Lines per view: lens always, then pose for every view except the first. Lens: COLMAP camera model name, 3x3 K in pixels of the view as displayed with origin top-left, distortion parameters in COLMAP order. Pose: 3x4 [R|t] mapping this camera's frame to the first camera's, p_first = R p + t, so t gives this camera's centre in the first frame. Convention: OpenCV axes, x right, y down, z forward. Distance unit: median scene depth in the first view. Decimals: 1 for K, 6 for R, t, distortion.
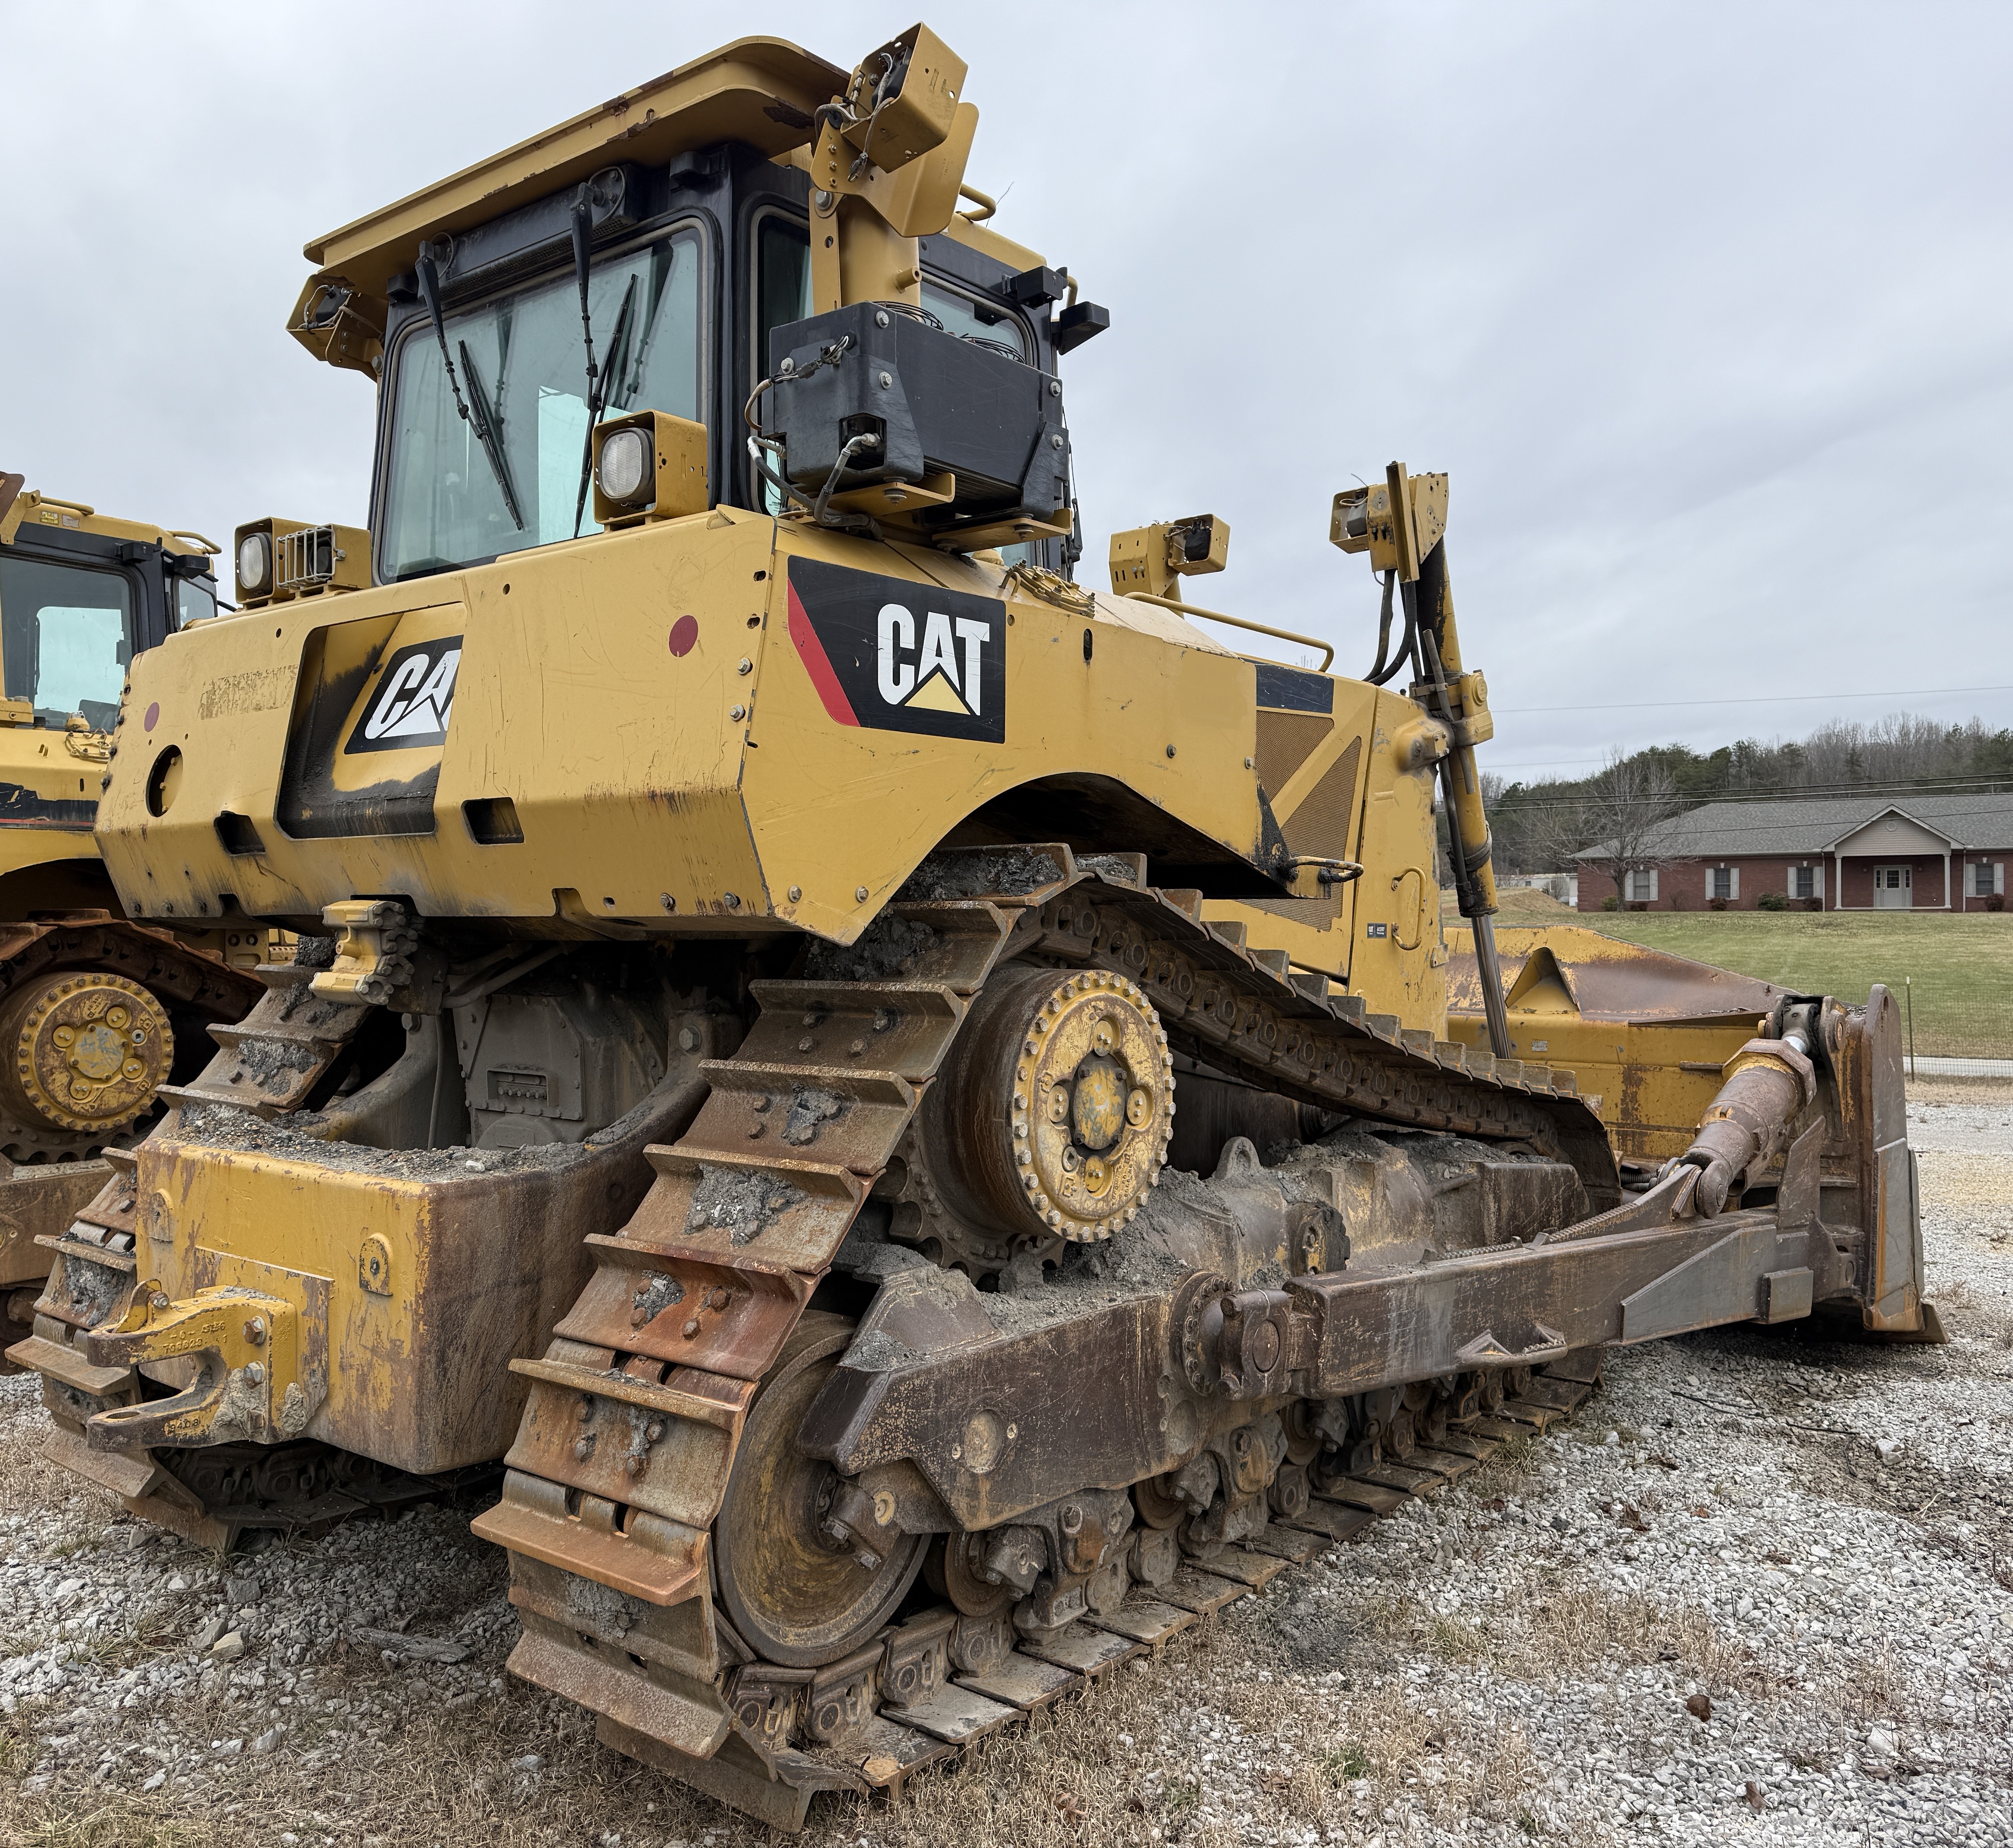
lens RADIAL K [[1714.4, 0, 998.7], [0, 1714.4, 956.5], [0, 0, 1]] dist [0.117246, -0.005917]
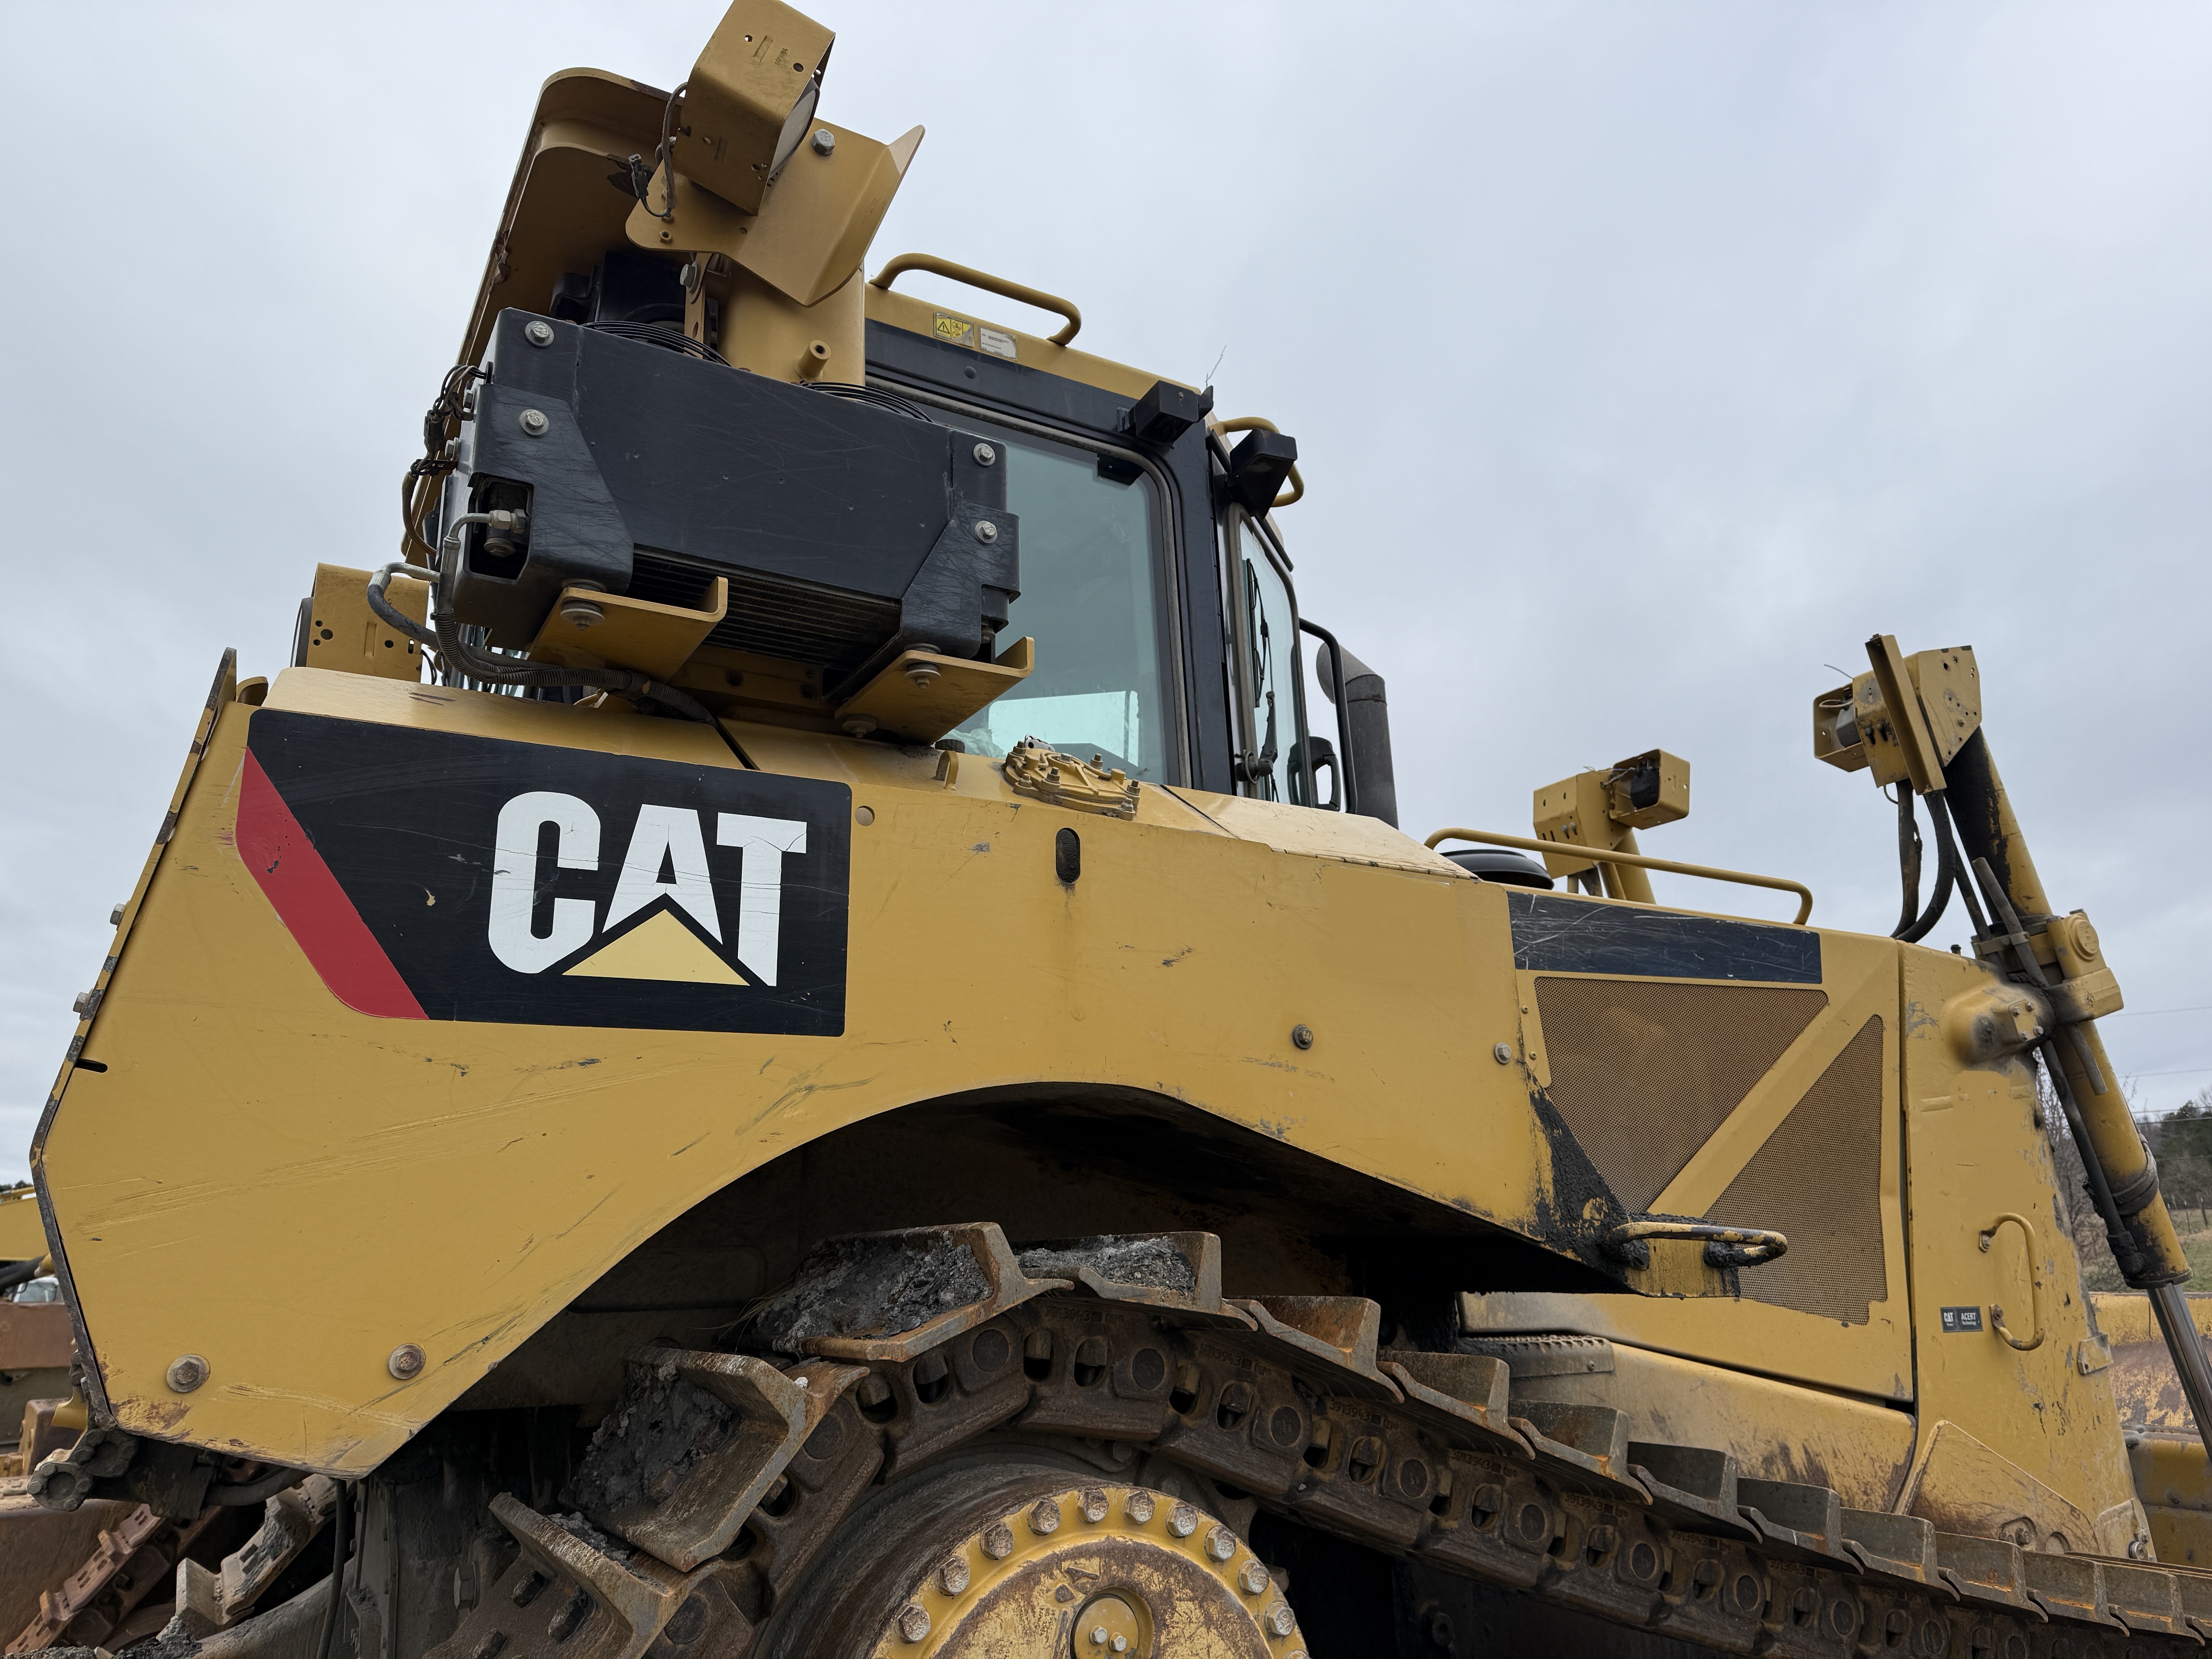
lens RADIAL K [[1560.2, 0, 1113.1], [0, 1560.2, 839.5], [0, 0, 1]] dist [0.044754, -0.059781]
pose [[0.935904, -0.108963, -0.334978, 0.204310], [0.011949, 0.960228, -0.278961, -0.038915], [0.352052, 0.257079, 0.899983, 0.476573]]
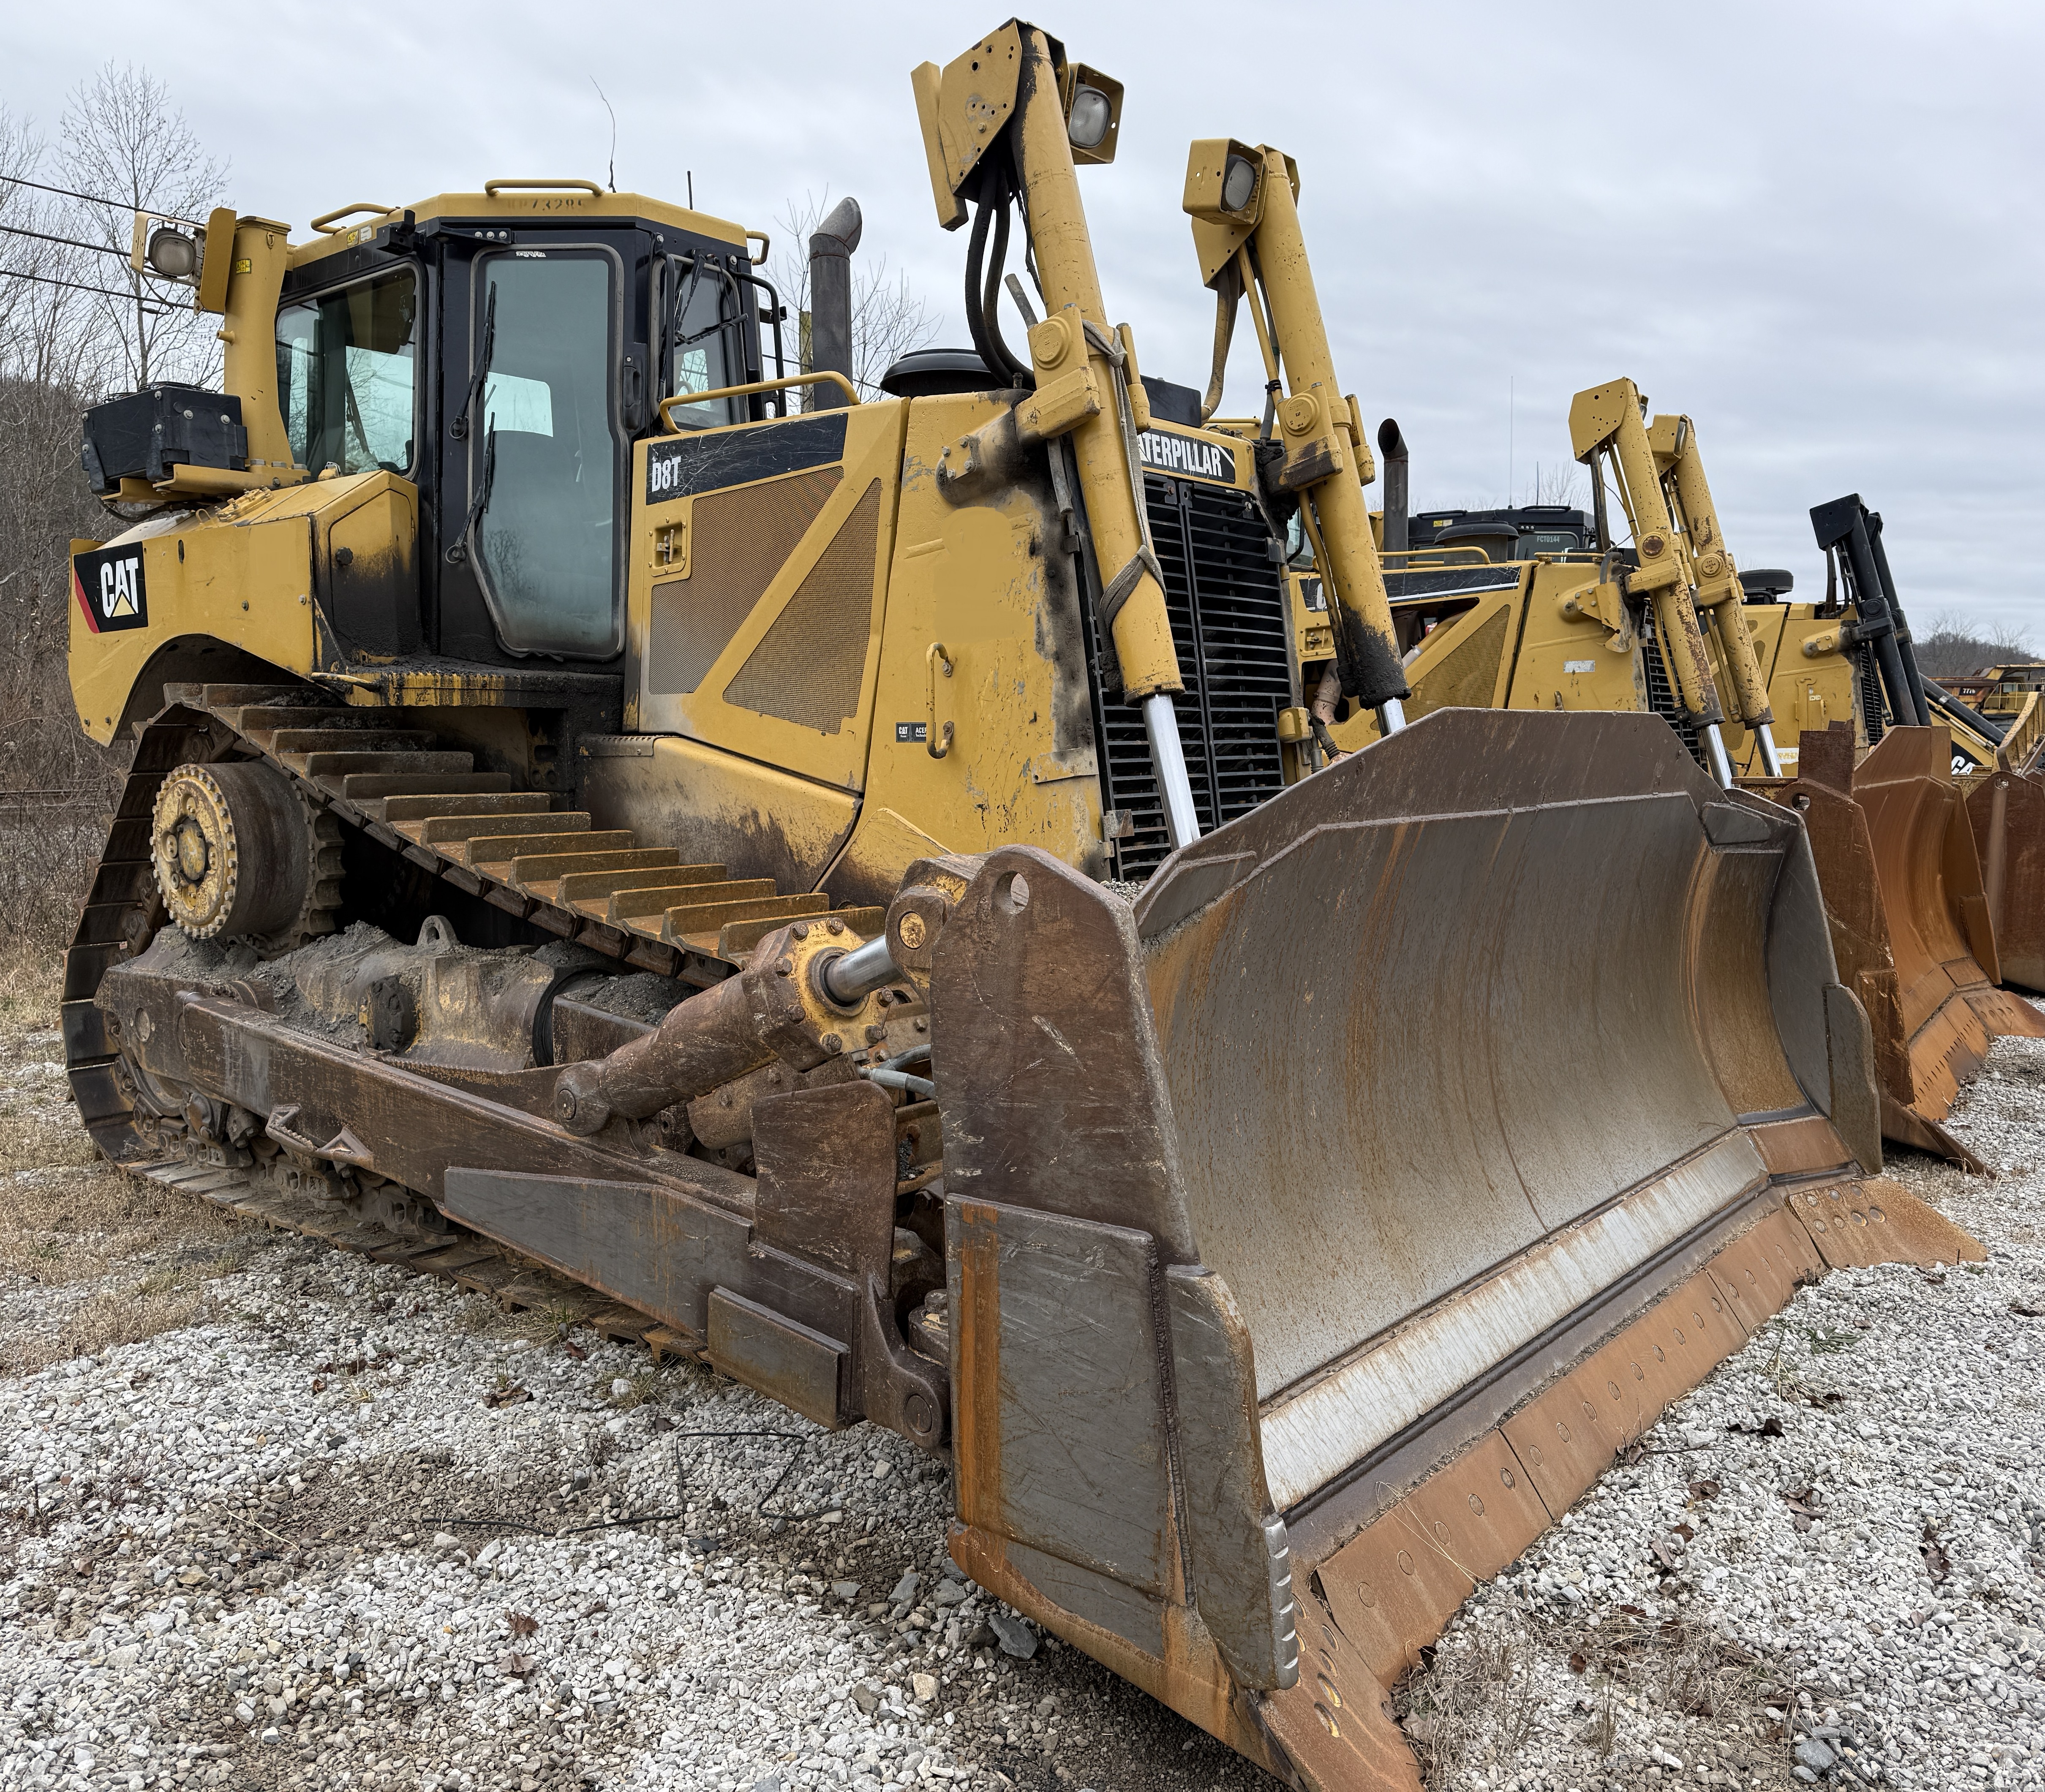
lens RADIAL K [[1695.9, 0, 1022.5], [0, 1695.9, 896.0], [0, 0, 1]] dist [0.095502, -0.110536]
pose [[0.000639, 0.089467, -0.995990, 1.397943], [-0.007073, 0.995965, 0.089460, -0.015358], [0.999975, 0.006988, 0.001269, 1.519527]]
